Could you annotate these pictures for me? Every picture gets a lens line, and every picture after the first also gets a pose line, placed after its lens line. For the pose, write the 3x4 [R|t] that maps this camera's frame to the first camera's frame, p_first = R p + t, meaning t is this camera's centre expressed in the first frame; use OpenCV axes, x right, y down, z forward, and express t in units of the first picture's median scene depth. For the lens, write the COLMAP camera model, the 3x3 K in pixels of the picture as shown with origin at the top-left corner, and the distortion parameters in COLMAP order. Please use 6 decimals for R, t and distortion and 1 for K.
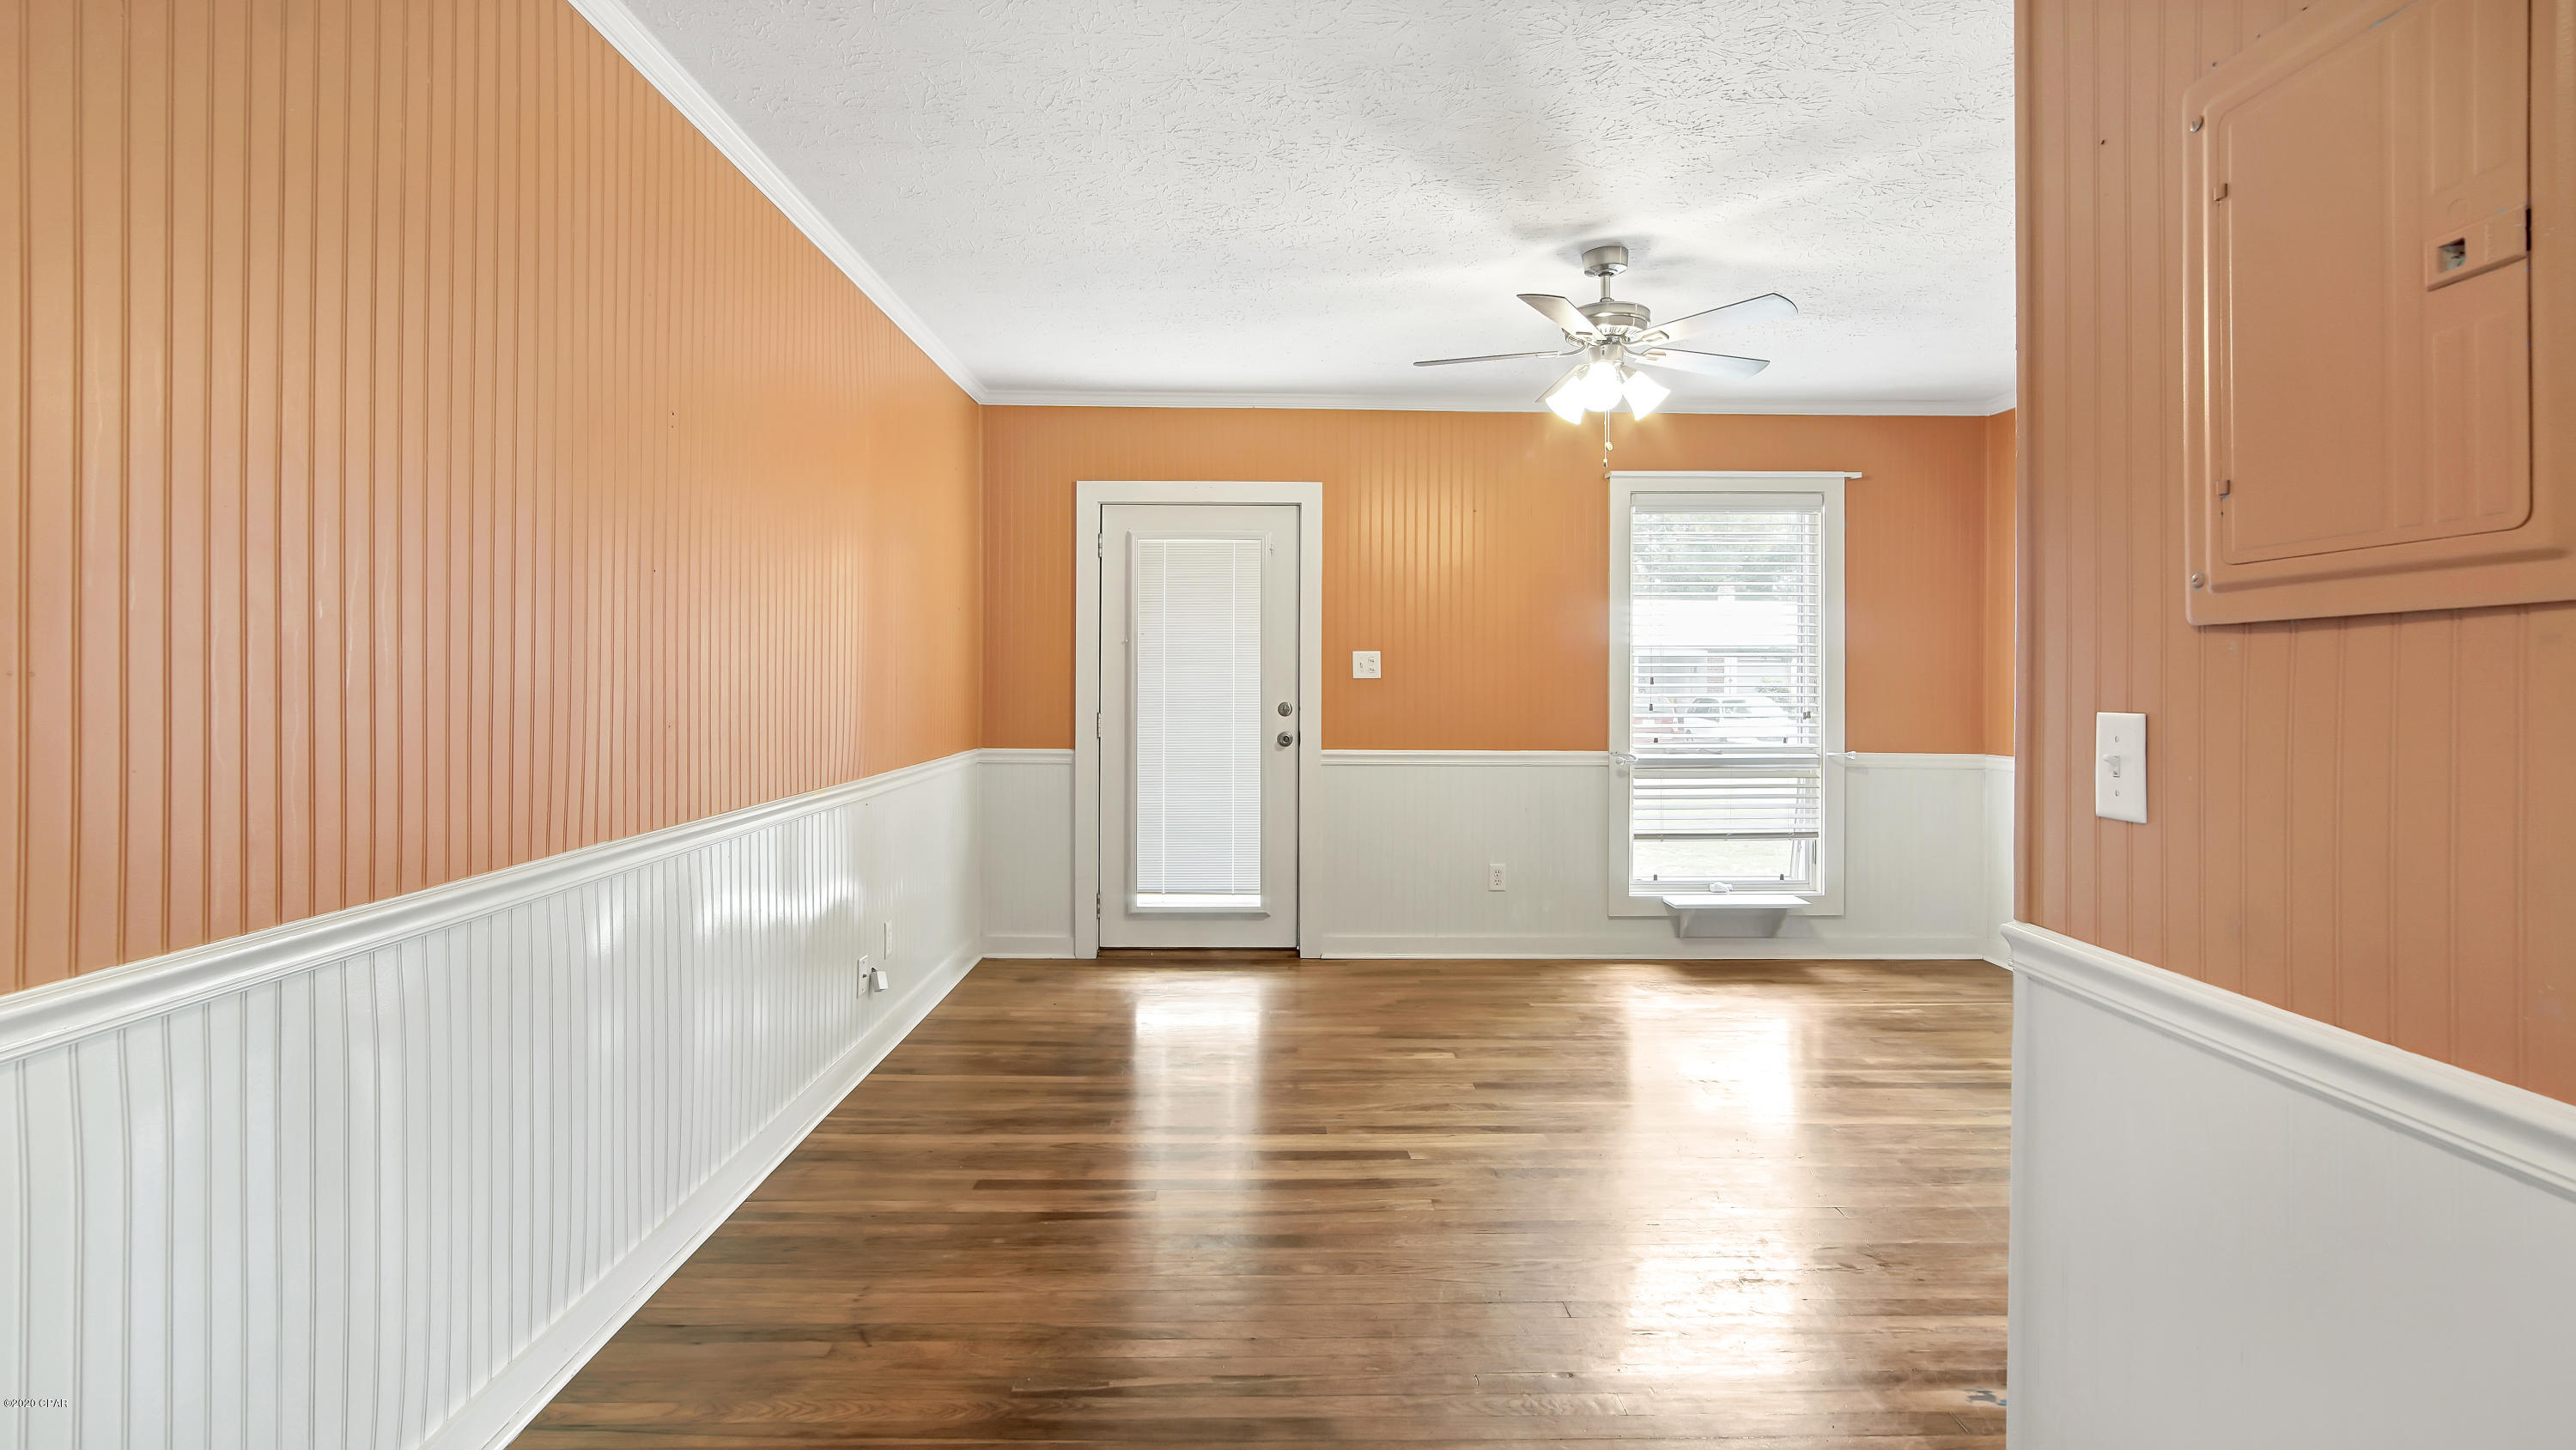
lens RADIAL K [[1162.4, 0, 1288.0], [0, 1162.4, 725.0], [0, 0, 1]] dist [-0.013273, 0.001370]
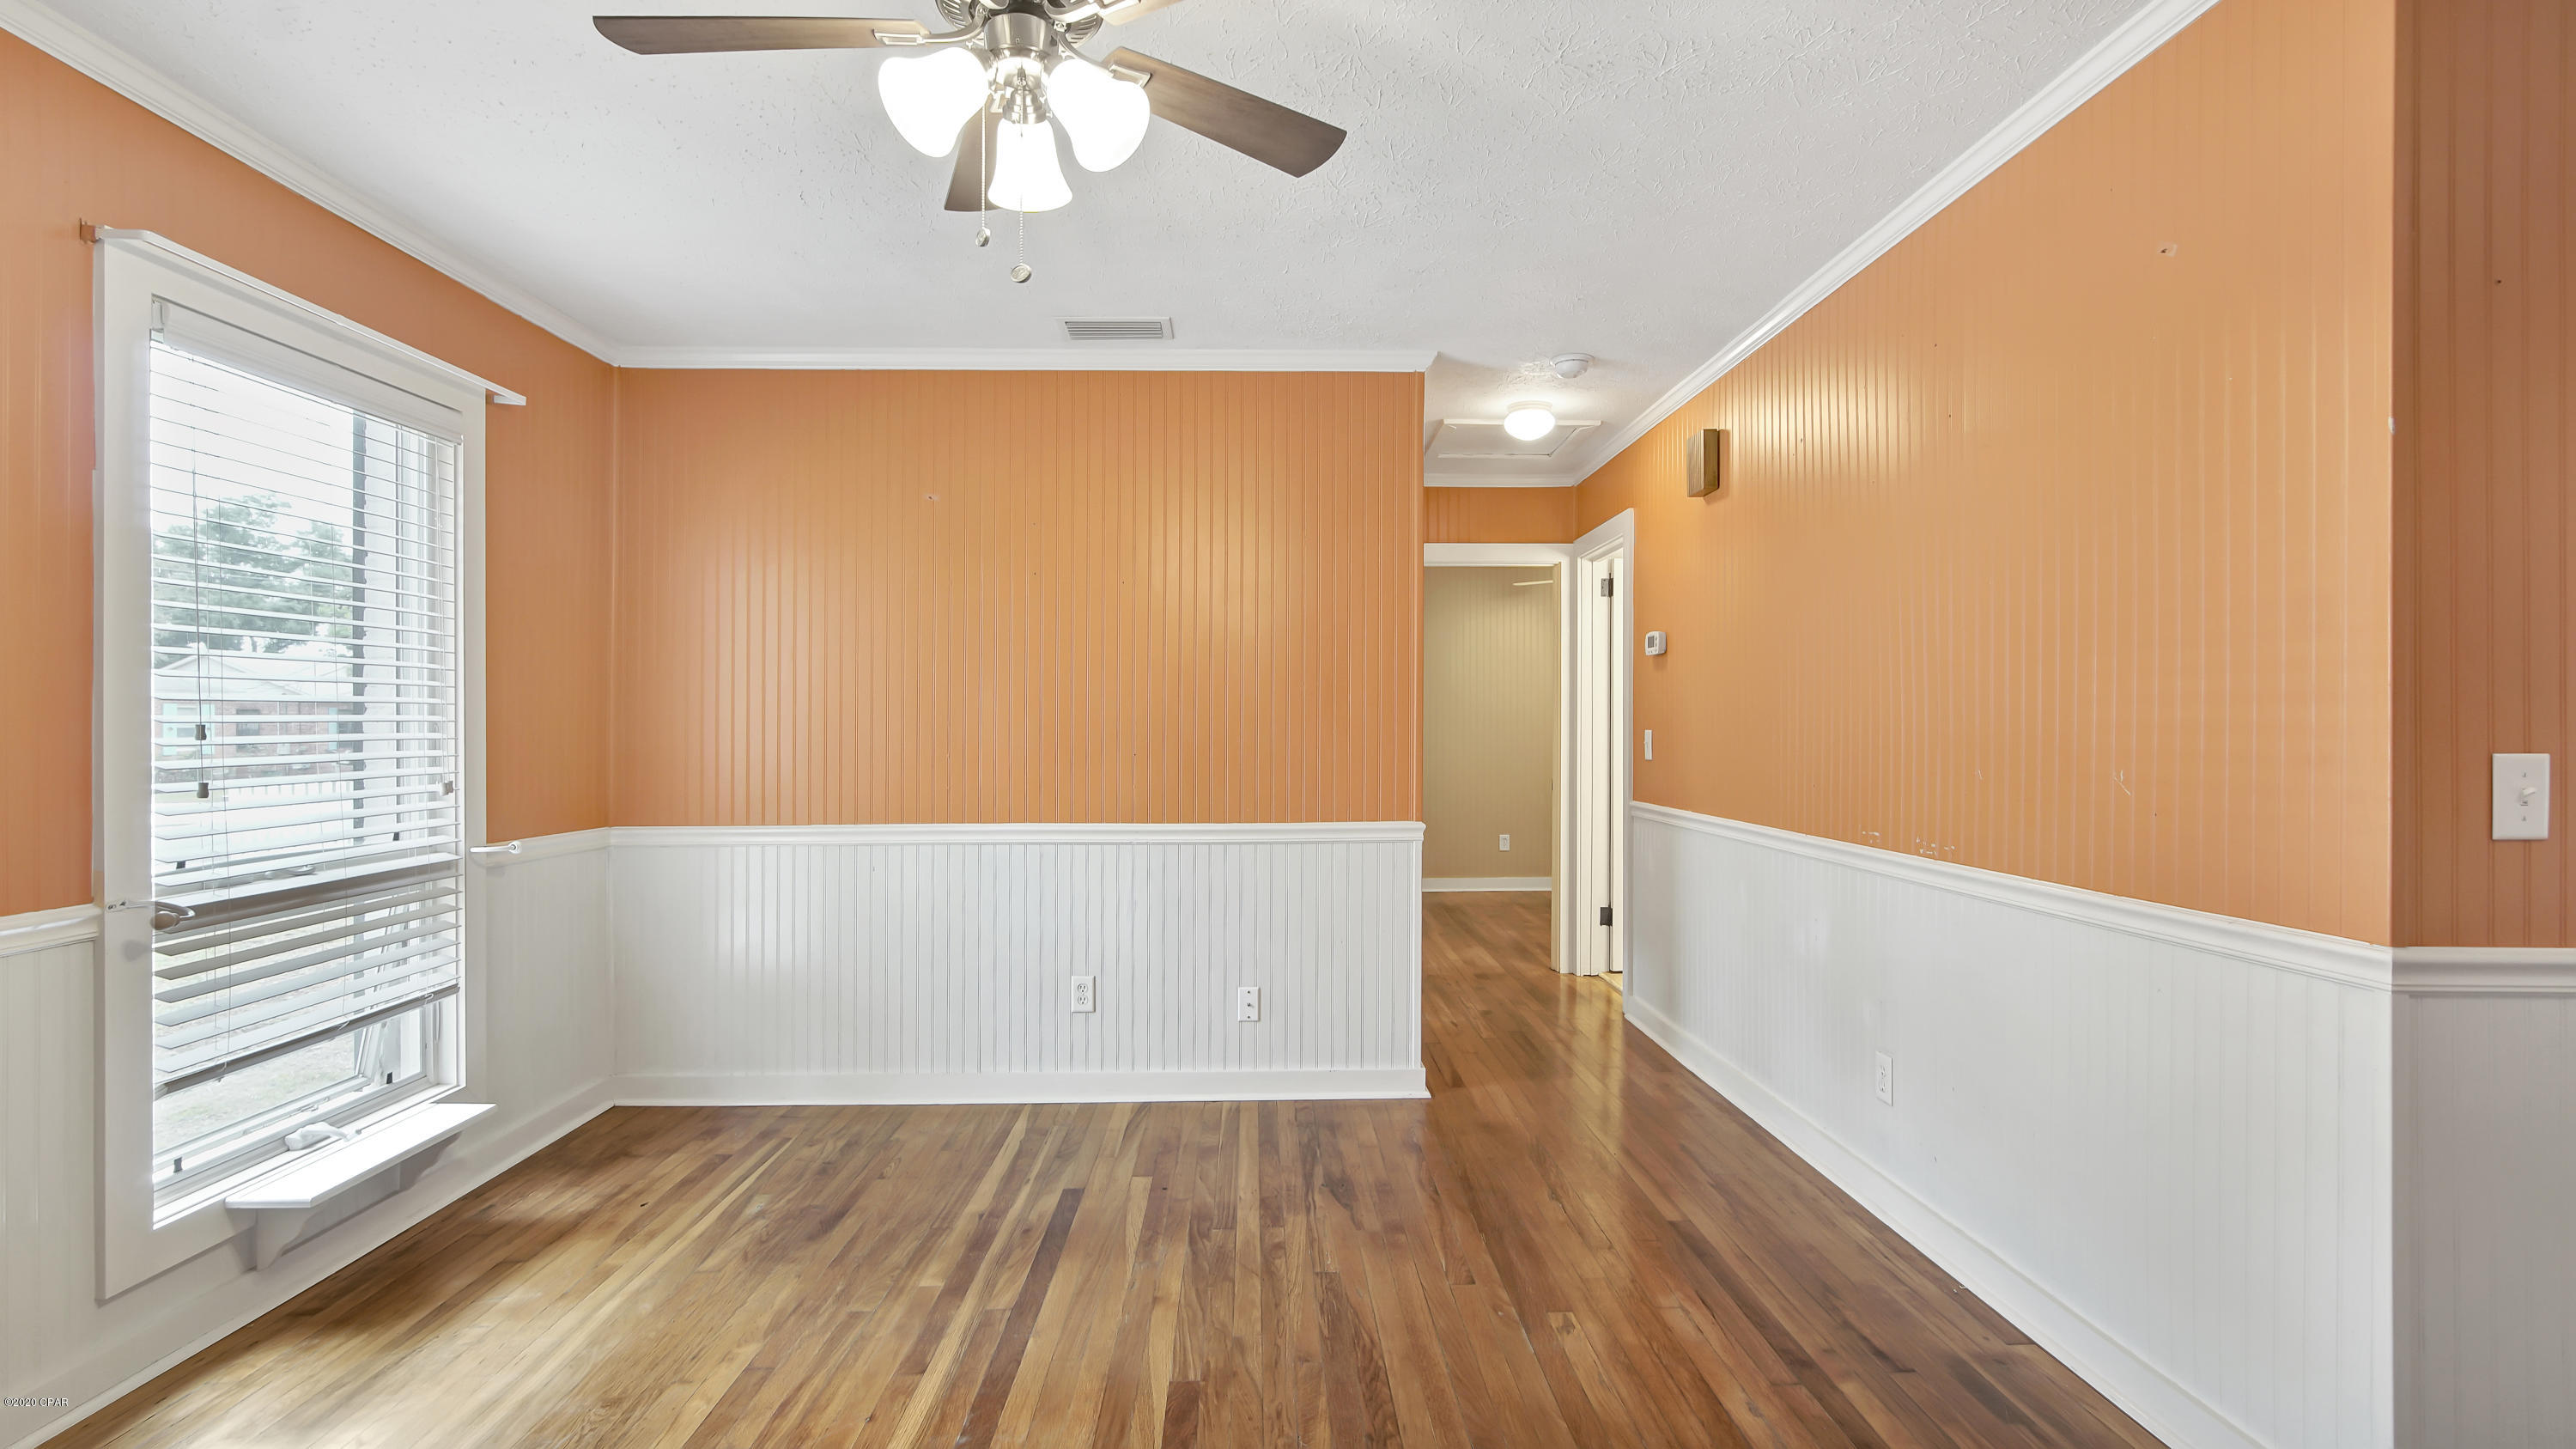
lens RADIAL K [[1171.1, 0, 1285.4], [0, 1171.1, 753.5], [0, 0, 1]] dist [-0.014181, 0.000046]
pose [[0.009269, -0.025043, 0.999643, -0.129935], [0.040308, 0.998883, 0.024650, -0.023630], [-0.999144, 0.040065, 0.010268, 0.568091]]
